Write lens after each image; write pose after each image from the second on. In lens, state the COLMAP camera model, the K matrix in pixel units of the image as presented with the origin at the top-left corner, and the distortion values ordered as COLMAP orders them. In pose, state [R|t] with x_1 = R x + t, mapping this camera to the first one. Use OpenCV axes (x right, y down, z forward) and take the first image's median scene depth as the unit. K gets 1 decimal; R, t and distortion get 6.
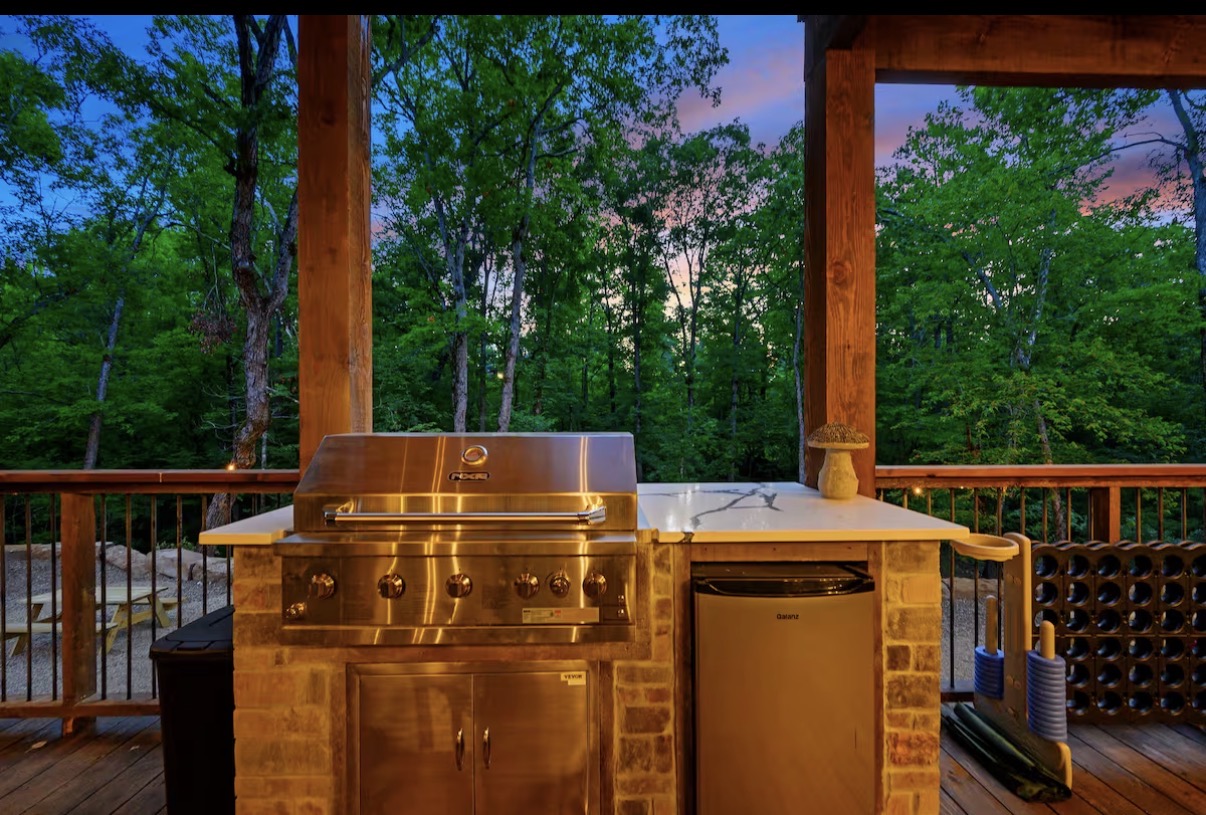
lens RADIAL K [[490.4, 0, 610.5], [0, 490.4, 417.7], [0, 0, 1]] dist [-0.000766, 0.000344]
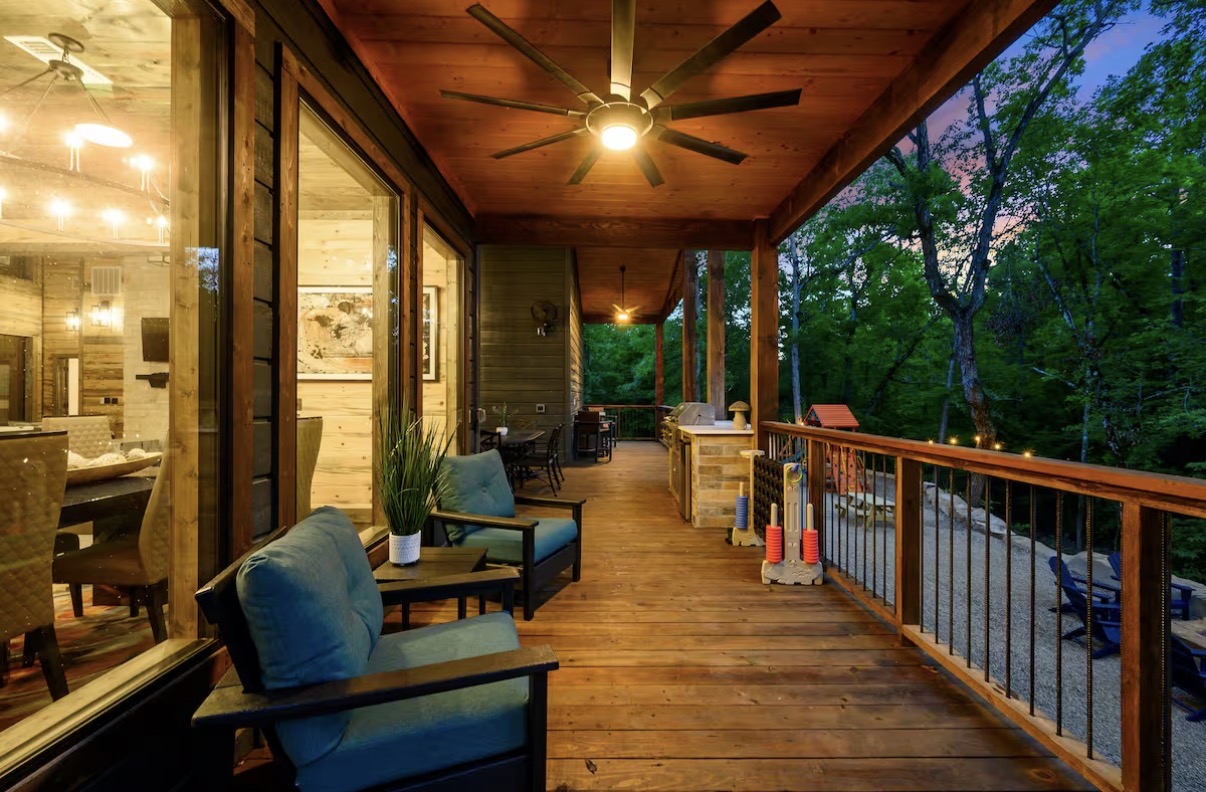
lens RADIAL K [[473.3, 0, 603.0], [0, 473.3, 395.0], [0, 0, 1]] dist [-0.001617, 0.000219]
pose [[-0.031172, -0.003747, -0.999507, 4.594280], [-0.005577, 0.999978, -0.003575, -0.021013], [0.999498, 0.005463, -0.031192, 0.586505]]
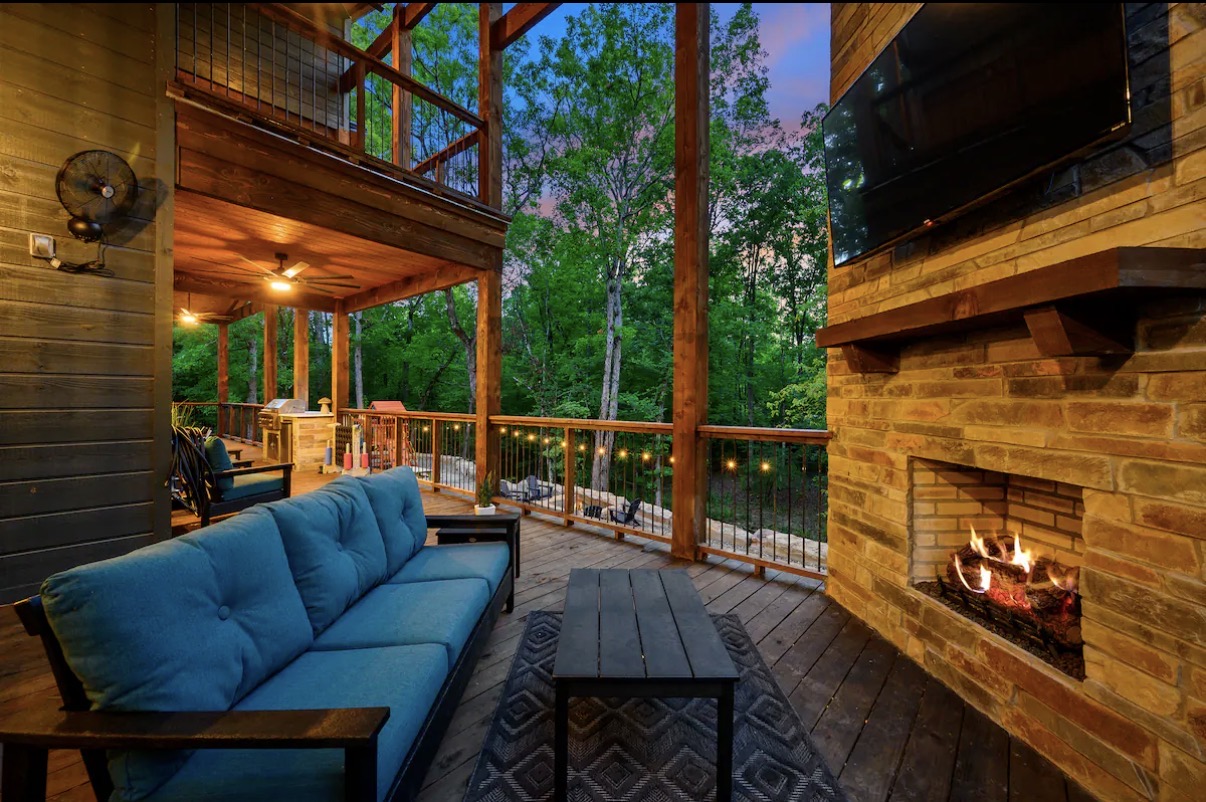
lens RADIAL K [[485.4, 0, 603.9], [0, 485.4, 398.0], [0, 0, 1]] dist [0.000931, 0.000084]
pose [[0.733080, 0.007543, -0.680100, 8.455769], [-0.008502, 0.999962, 0.001926, -0.034554], [0.680089, 0.004370, 0.733116, -0.838149]]
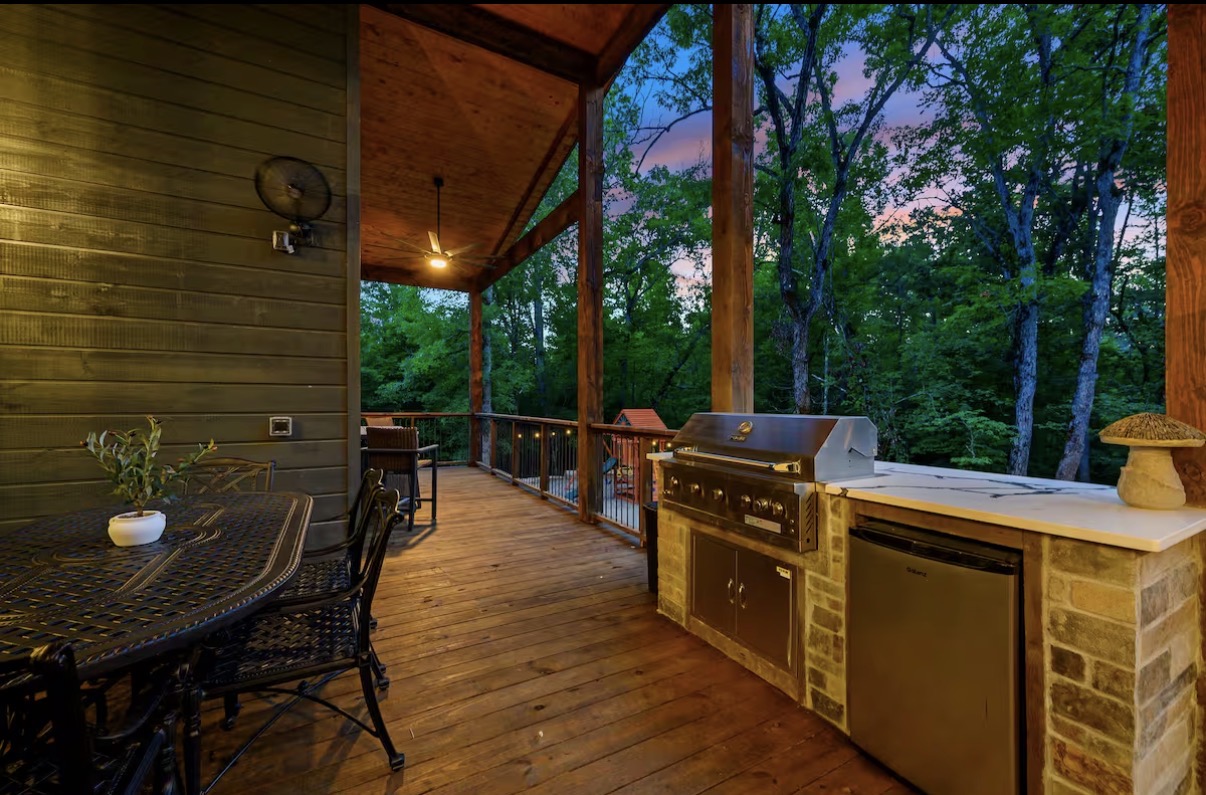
lens RADIAL K [[473.3, 0, 605.9], [0, 473.3, 399.8], [0, 0, 1]] dist [-0.001617, 0.000219]
pose [[0.474939, -0.000849, -0.880019, 0.964884], [-0.006817, 0.999966, -0.004644, -0.005198], [0.879993, 0.008204, 0.474917, -0.211864]]
